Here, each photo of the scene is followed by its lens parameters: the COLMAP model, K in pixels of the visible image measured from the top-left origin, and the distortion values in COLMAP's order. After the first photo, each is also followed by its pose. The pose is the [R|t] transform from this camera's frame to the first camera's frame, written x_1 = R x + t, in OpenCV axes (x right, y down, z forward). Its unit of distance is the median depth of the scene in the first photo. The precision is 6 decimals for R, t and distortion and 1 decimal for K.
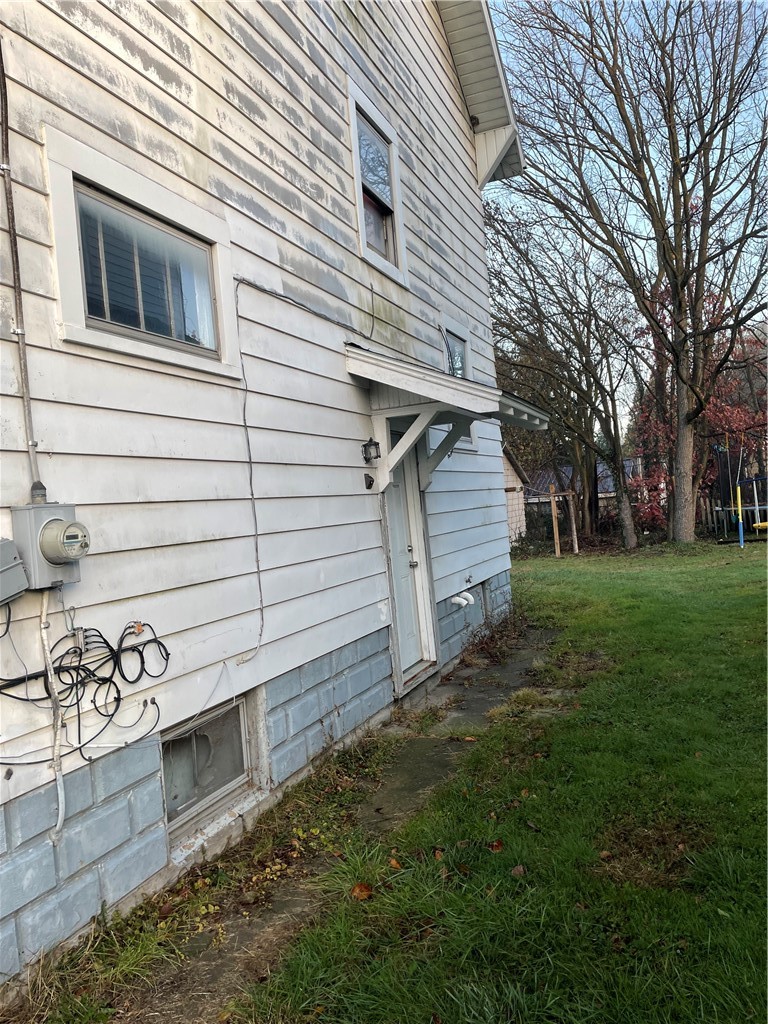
lens RADIAL K [[780.3, 0, 384.0], [0, 780.3, 512.0], [0, 0, 1]] dist [0.070863, -0.092192]
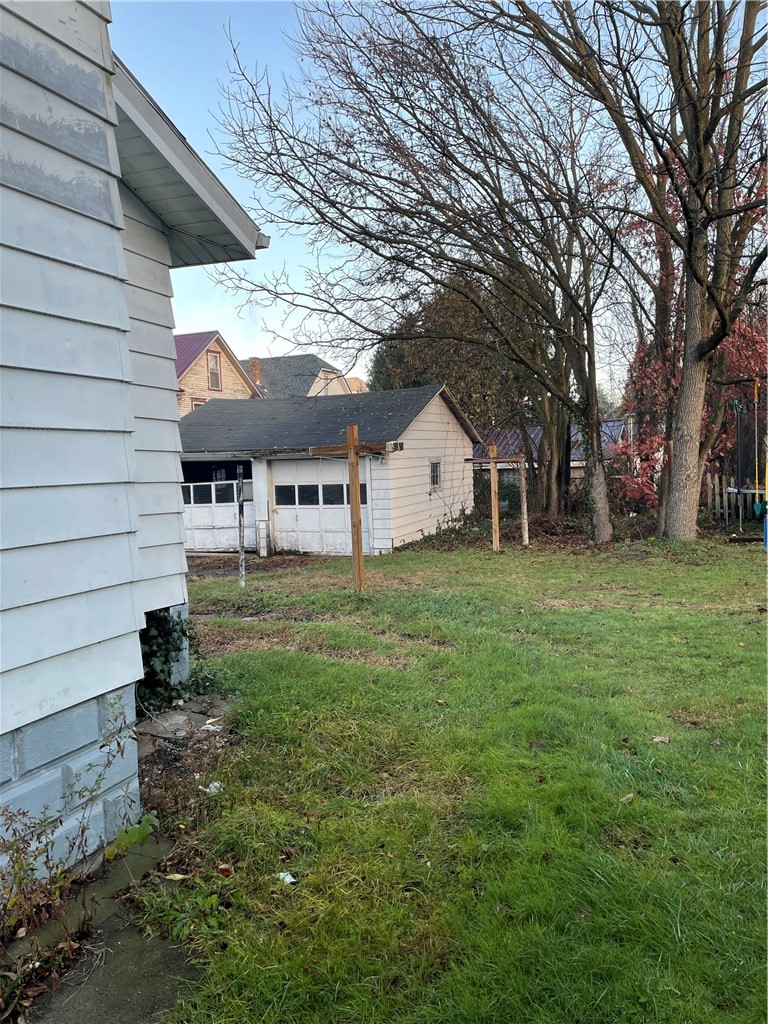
lens RADIAL K [[768.1, 0, 381.3], [0, 768.1, 505.2], [0, 0, 1]] dist [0.113444, -0.127667]
pose [[0.998818, 0.048392, -0.004515, 0.114310], [-0.048127, 0.997738, 0.046942, -0.008911], [0.006777, -0.046669, 0.998887, 0.300016]]
